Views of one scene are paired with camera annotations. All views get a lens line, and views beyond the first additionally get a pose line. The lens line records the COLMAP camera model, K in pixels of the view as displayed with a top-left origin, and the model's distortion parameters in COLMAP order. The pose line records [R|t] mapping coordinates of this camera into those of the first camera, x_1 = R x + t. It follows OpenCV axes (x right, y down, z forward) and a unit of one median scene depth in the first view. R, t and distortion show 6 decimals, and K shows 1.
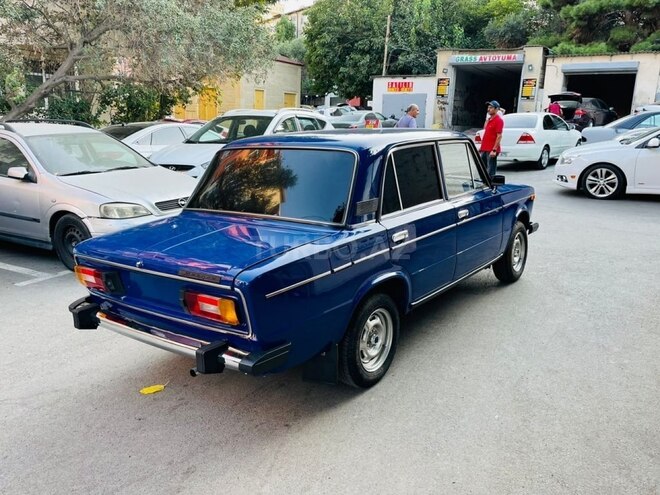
lens RADIAL K [[544.3, 0, 332.6], [0, 544.3, 247.4], [0, 0, 1]] dist [0.094642, -0.129120]
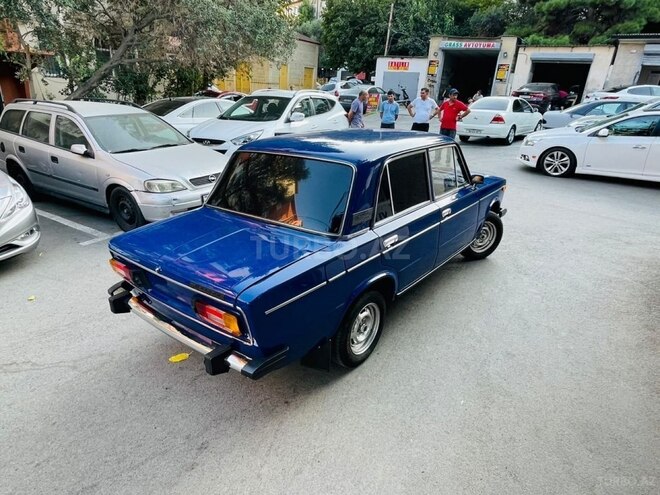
lens RADIAL K [[413.6, 0, 331.8], [0, 413.6, 253.8], [0, 0, 1]] dist [-0.003792, -0.000138]
pose [[0.999209, 0.037708, -0.012656, 0.007686], [-0.035302, 0.987345, 0.154607, -0.073129], [0.018326, -0.154038, 0.987895, 0.084248]]
